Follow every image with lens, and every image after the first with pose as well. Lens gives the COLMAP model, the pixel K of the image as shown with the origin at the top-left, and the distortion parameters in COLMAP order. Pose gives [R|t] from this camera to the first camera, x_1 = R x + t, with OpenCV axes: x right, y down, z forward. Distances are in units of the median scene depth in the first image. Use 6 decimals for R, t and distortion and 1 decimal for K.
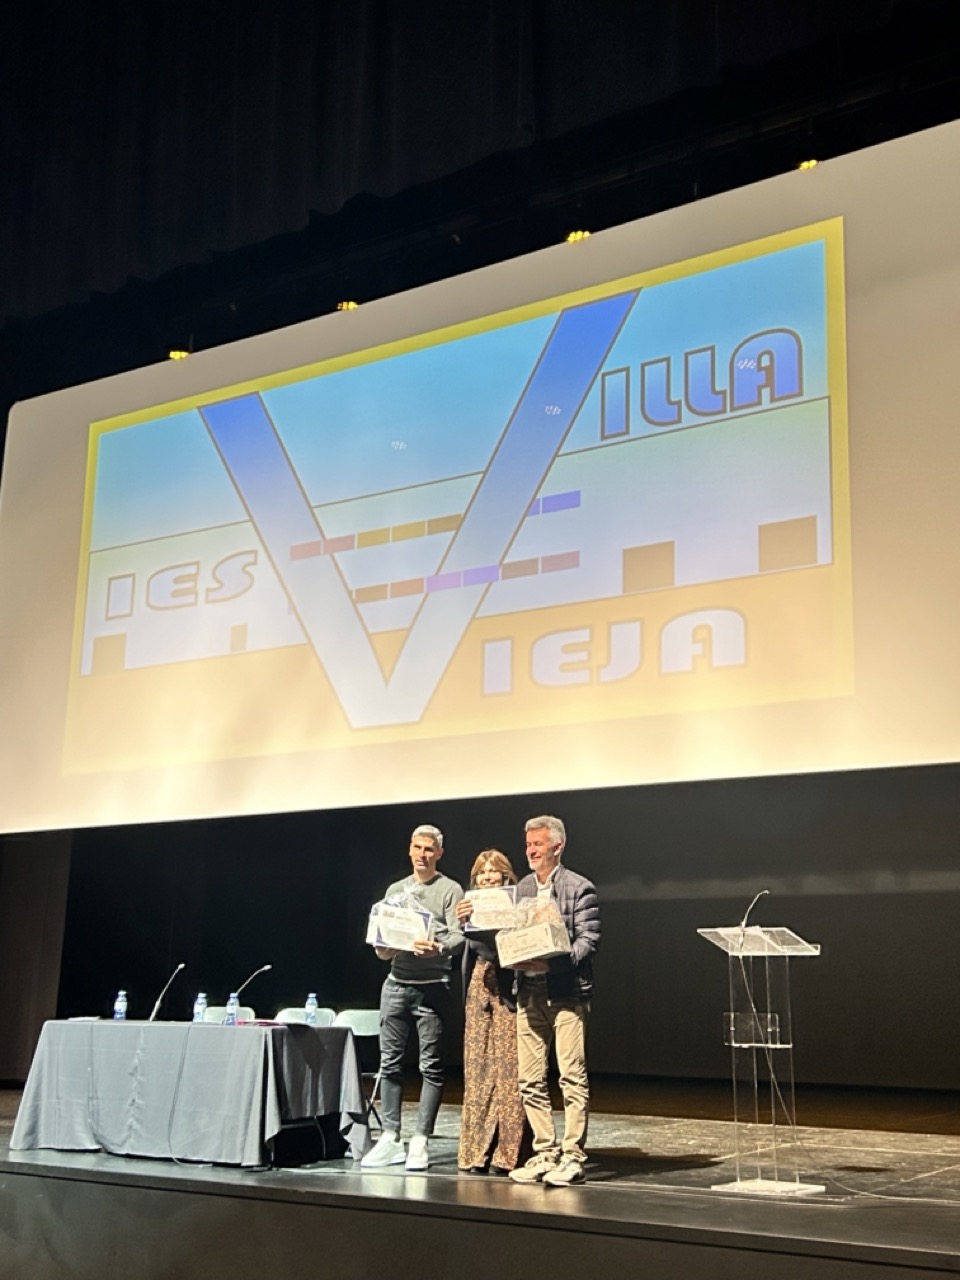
lens RADIAL K [[1514.0, 0, 480.5], [0, 1514.0, 642.6], [0, 0, 1]] dist [0.028870, 0.000000]
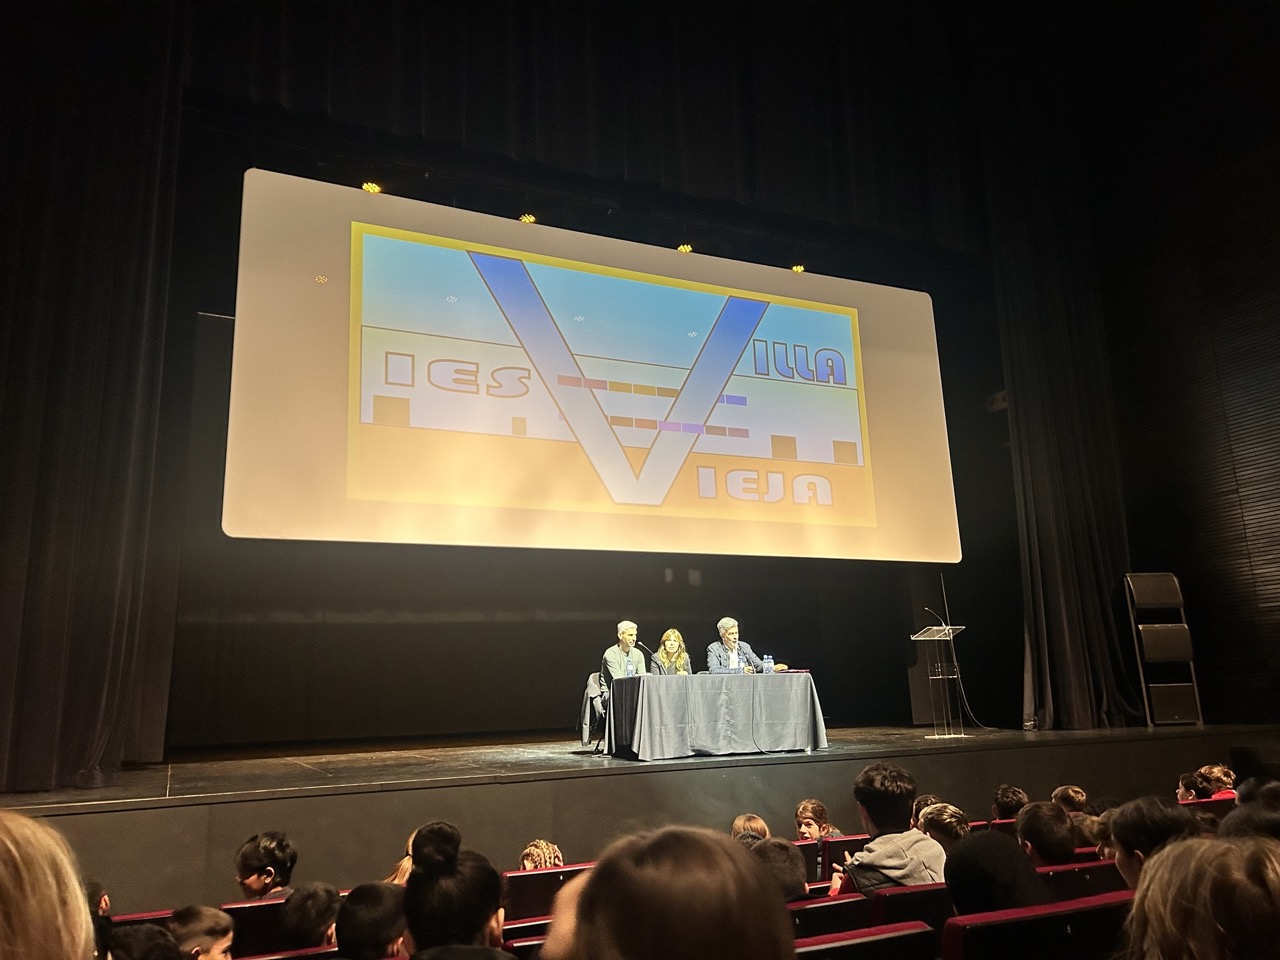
lens RADIAL K [[964.0, 0, 647.8], [0, 964.0, 490.0], [0, 0, 1]] dist [0.039022, -0.042298]
pose [[0.532650, 0.157684, 0.831517, -0.945328], [-0.156273, 0.983921, -0.086480, 0.130815], [-0.831783, -0.083880, 0.548727, 0.425215]]
